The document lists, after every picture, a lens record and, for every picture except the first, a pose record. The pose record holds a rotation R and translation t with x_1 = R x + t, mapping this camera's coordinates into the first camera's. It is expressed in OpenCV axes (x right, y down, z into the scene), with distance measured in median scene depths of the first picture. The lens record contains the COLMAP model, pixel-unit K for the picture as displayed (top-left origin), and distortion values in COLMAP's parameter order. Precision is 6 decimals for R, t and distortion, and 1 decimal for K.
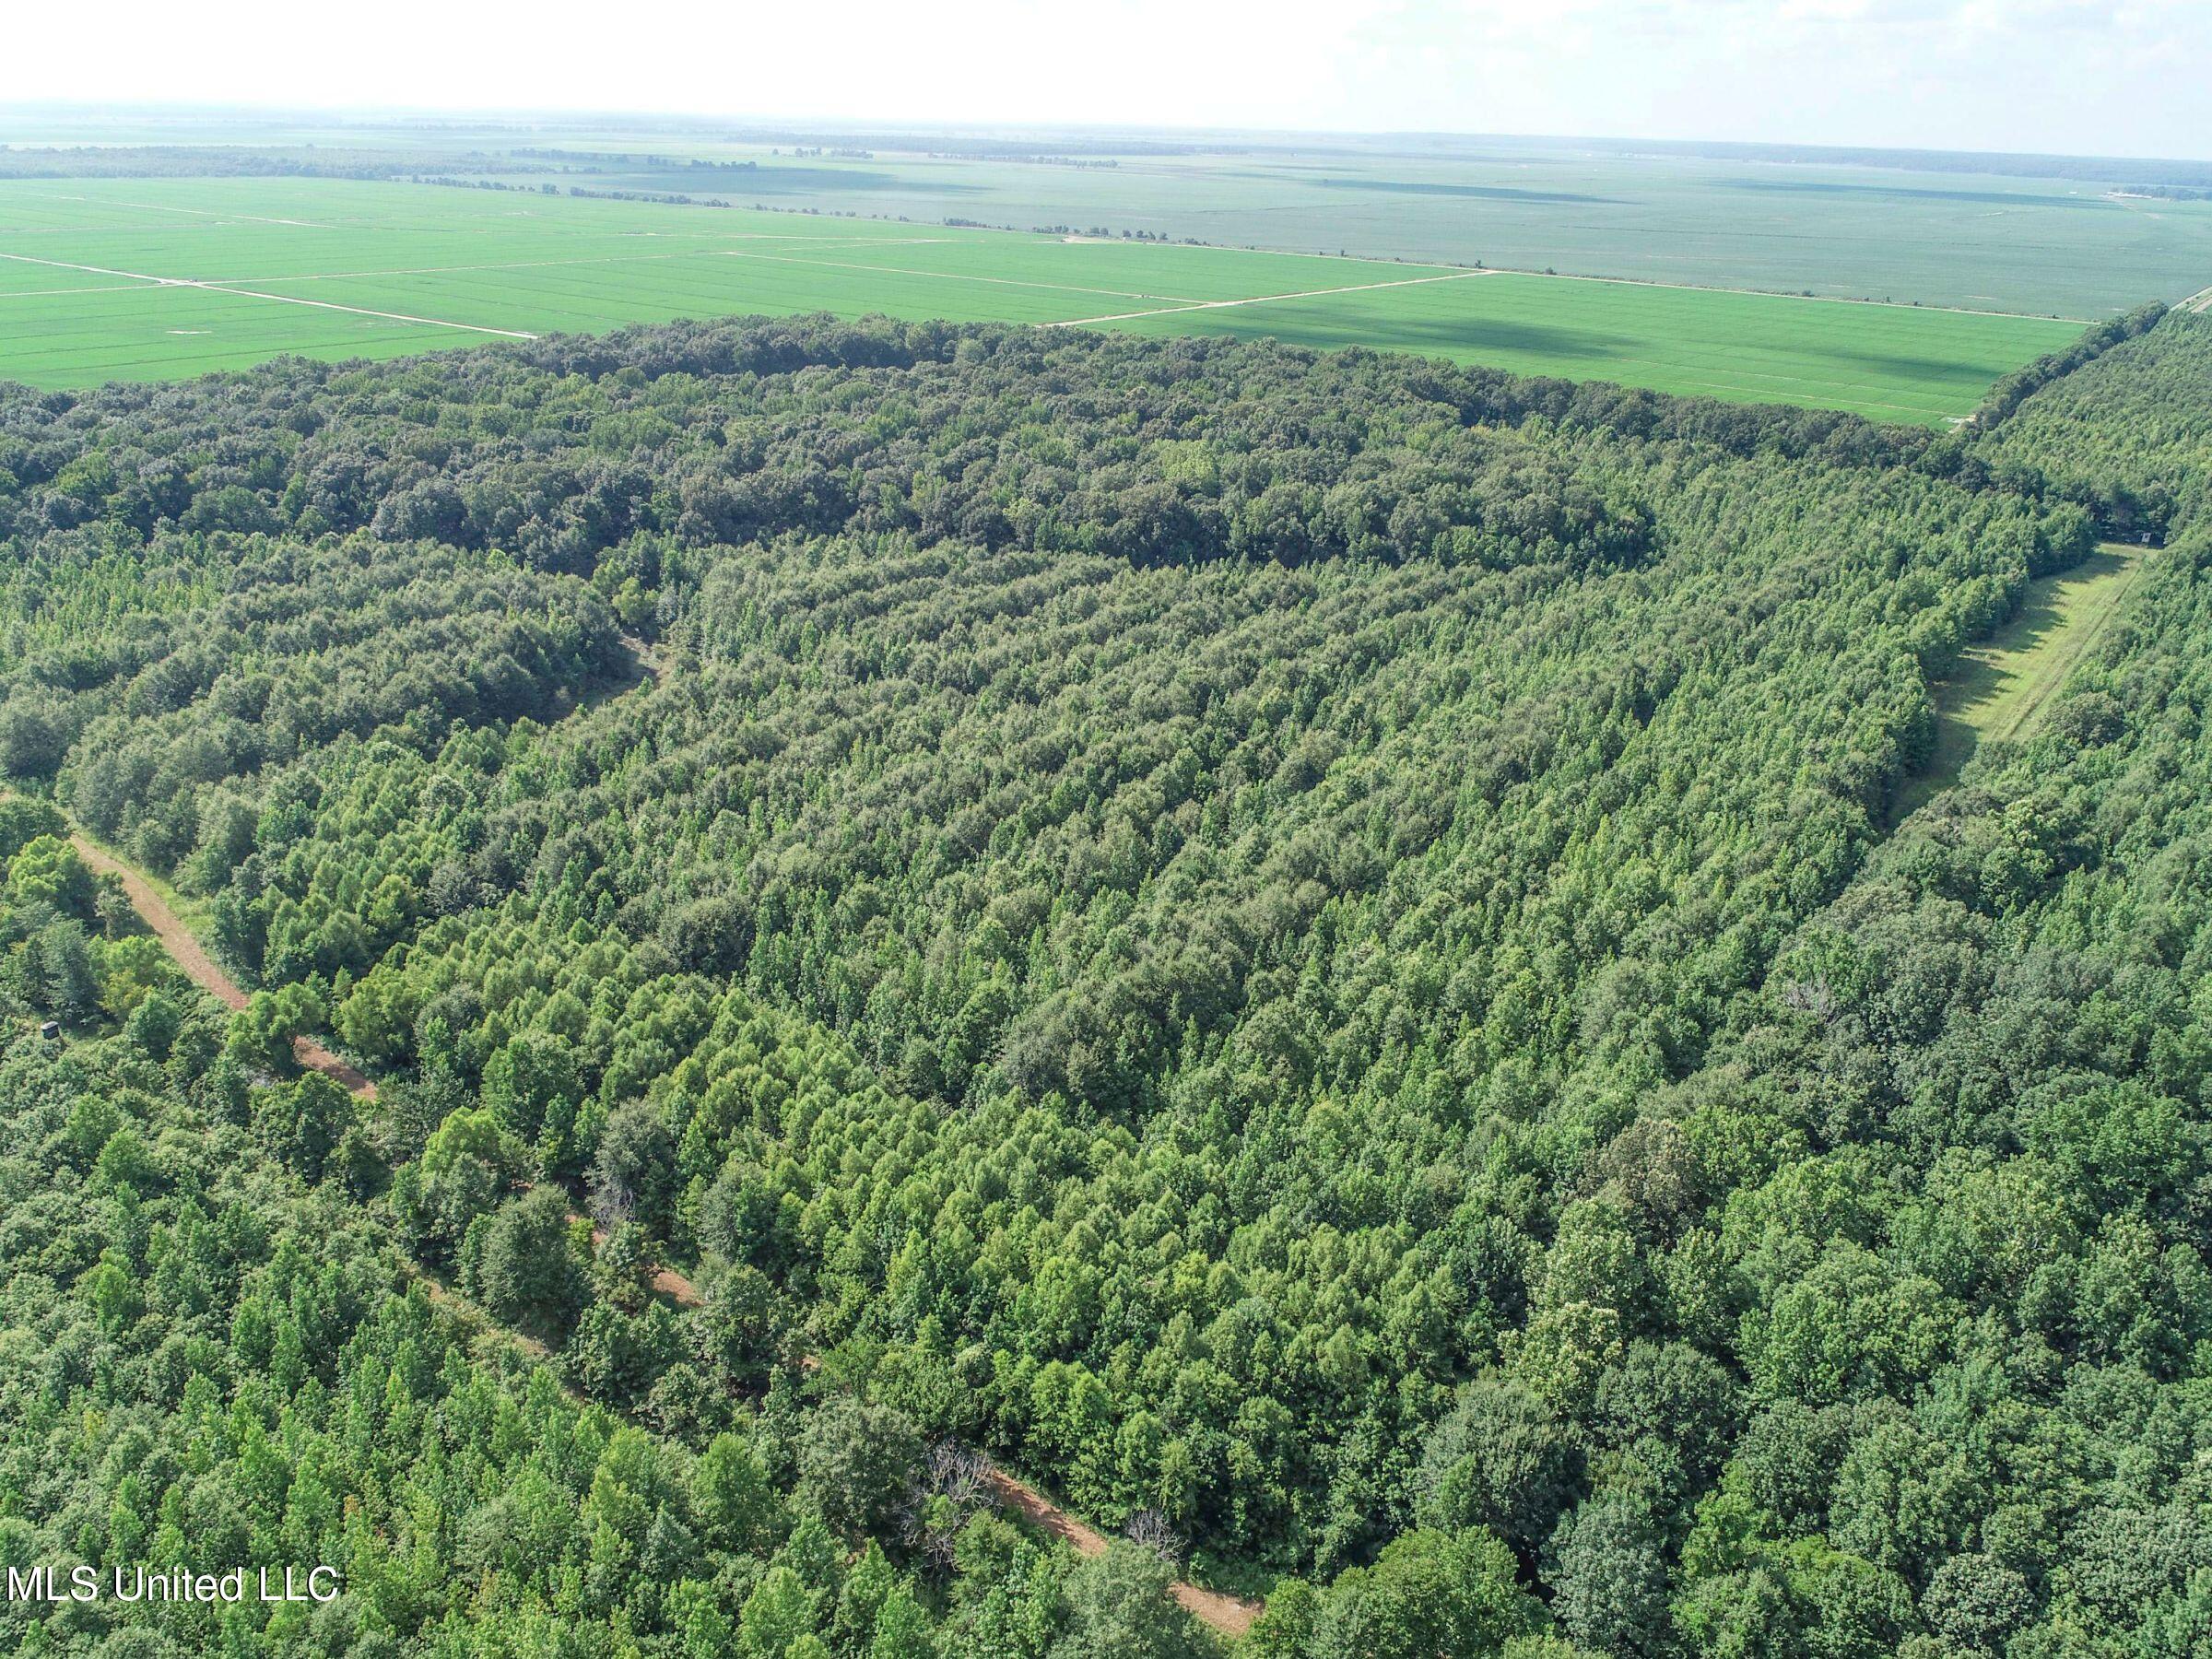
lens RADIAL K [[1649.9, 0, 1119.9], [0, 1649.9, 830.2], [0, 0, 1]] dist [-0.001989, -0.001054]
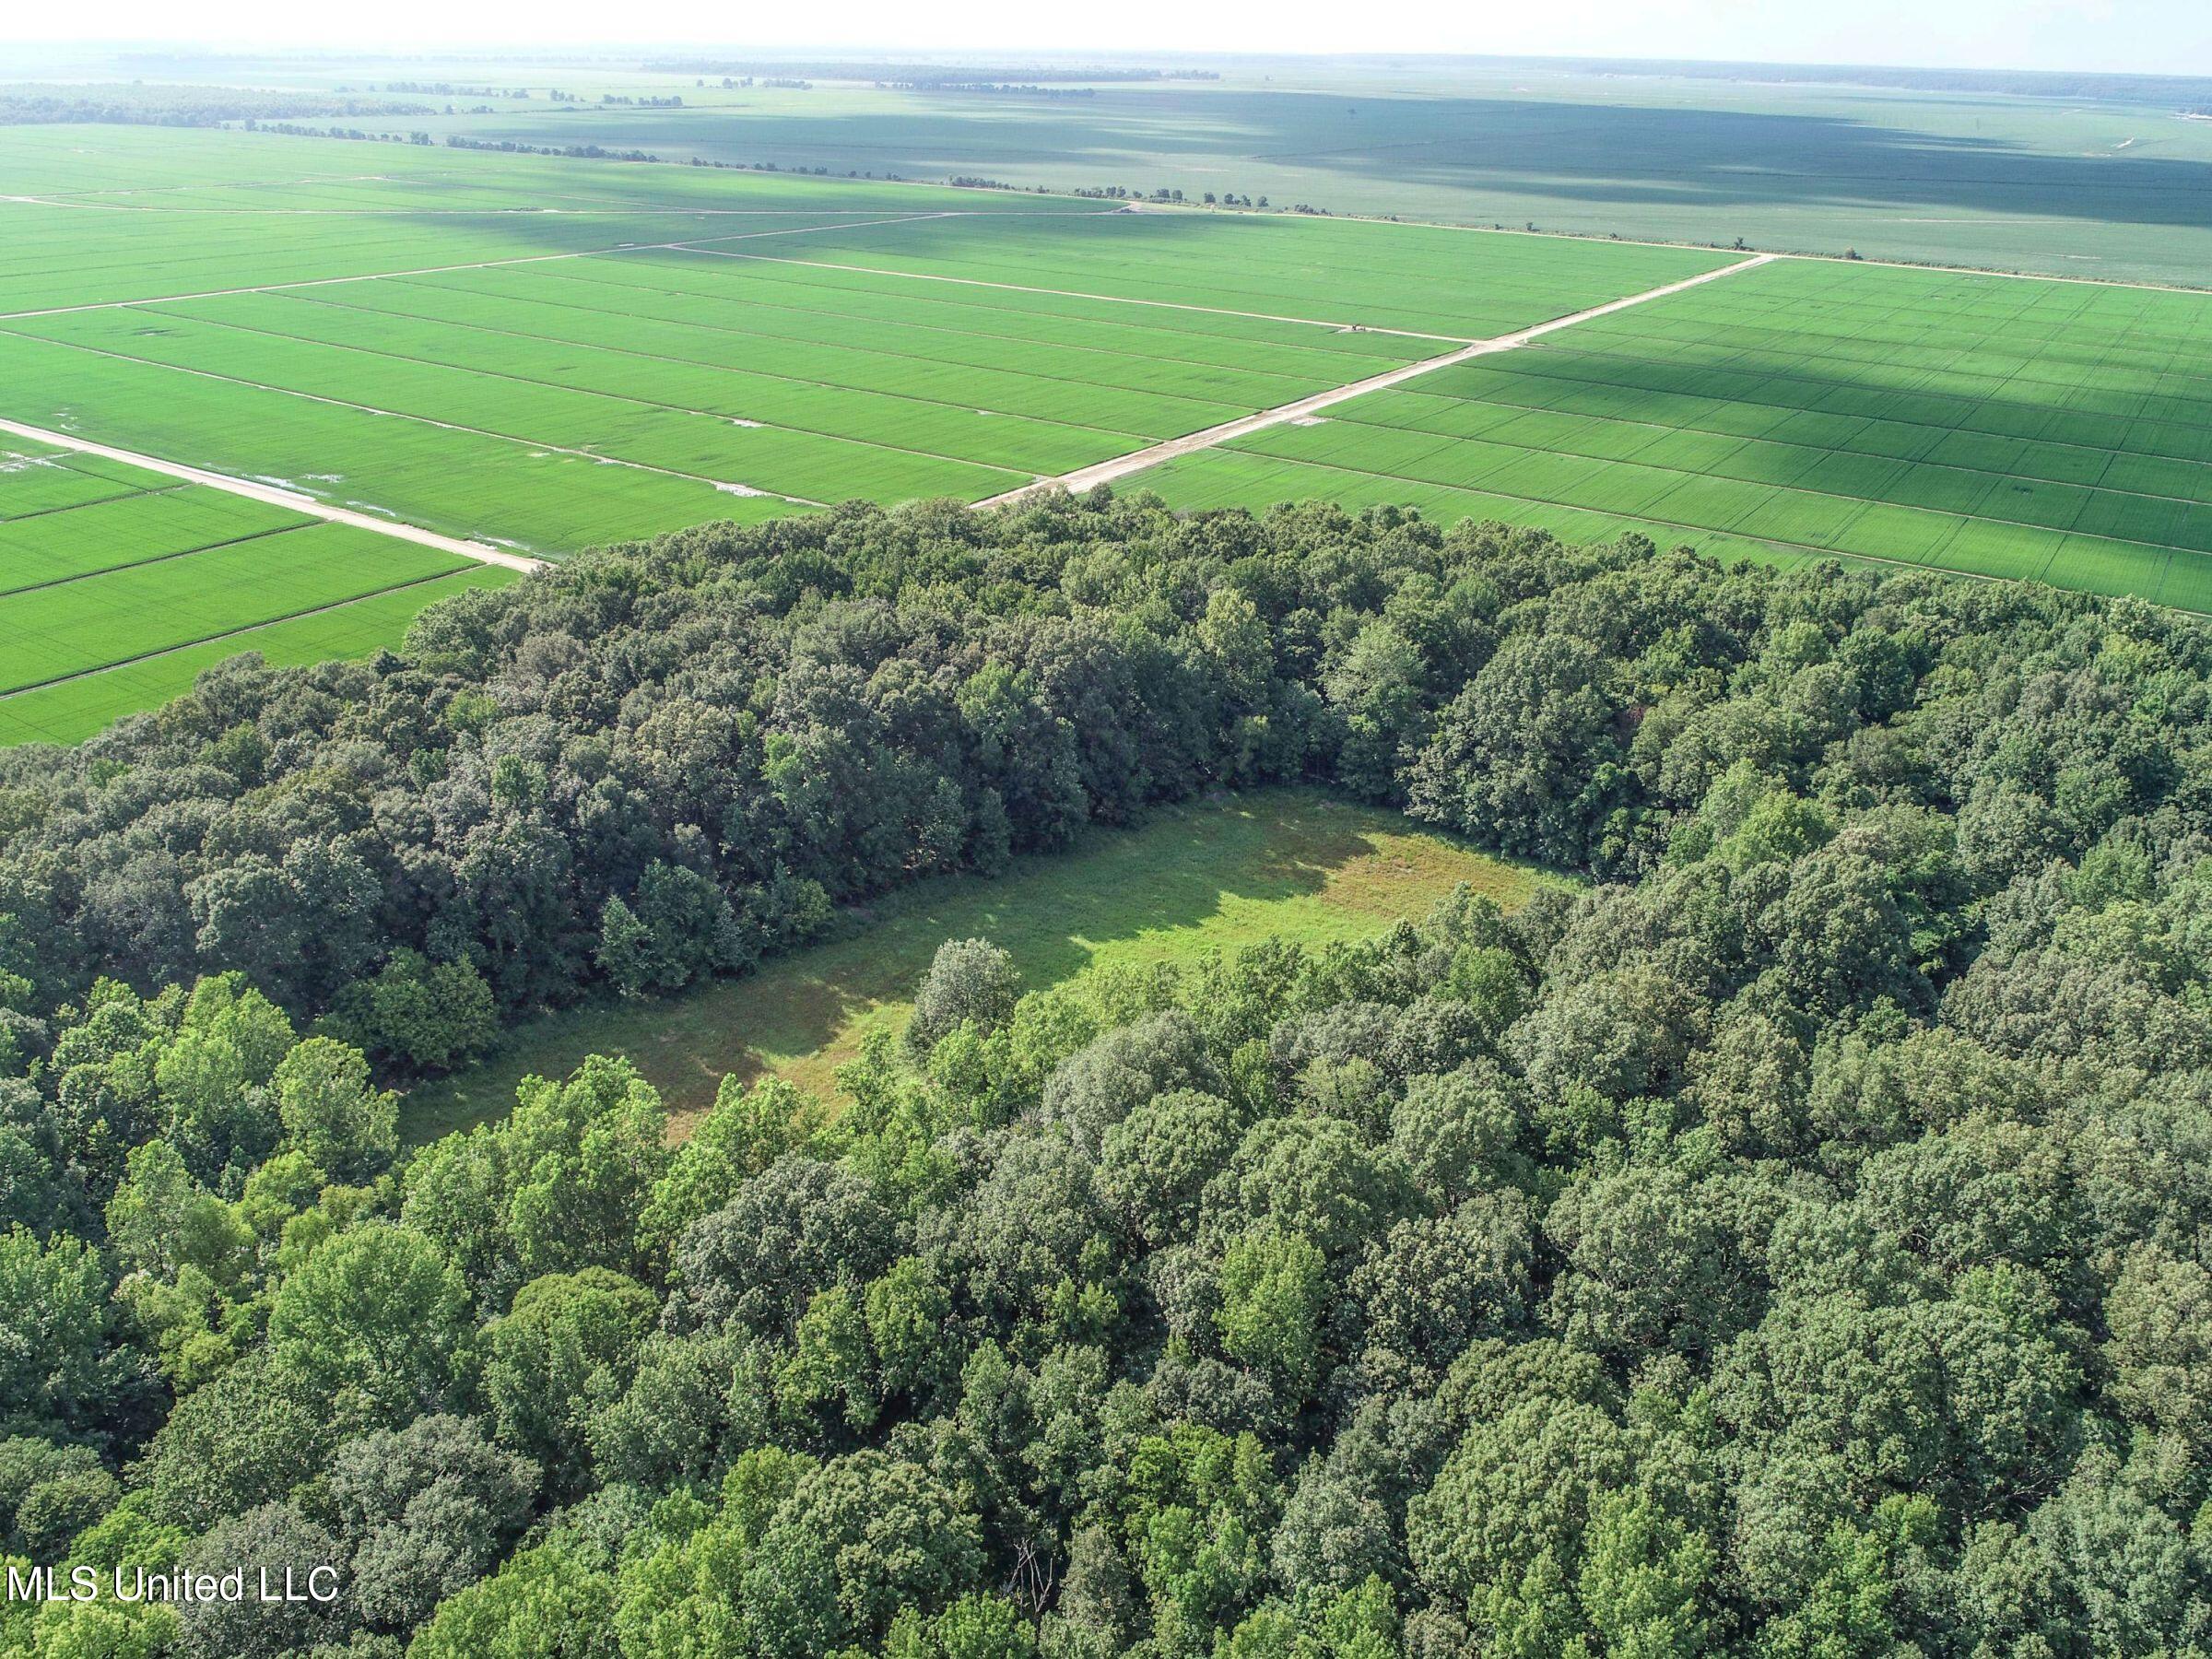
lens RADIAL K [[1637.8, 0, 1121.3], [0, 1637.8, 815.9], [0, 0, 1]] dist [0.000379, -0.002183]
pose [[0.998916, -0.026920, 0.037965, -0.189391], [0.025591, 0.999057, 0.035070, -0.310111], [-0.038873, -0.034060, 0.998663, 0.722196]]
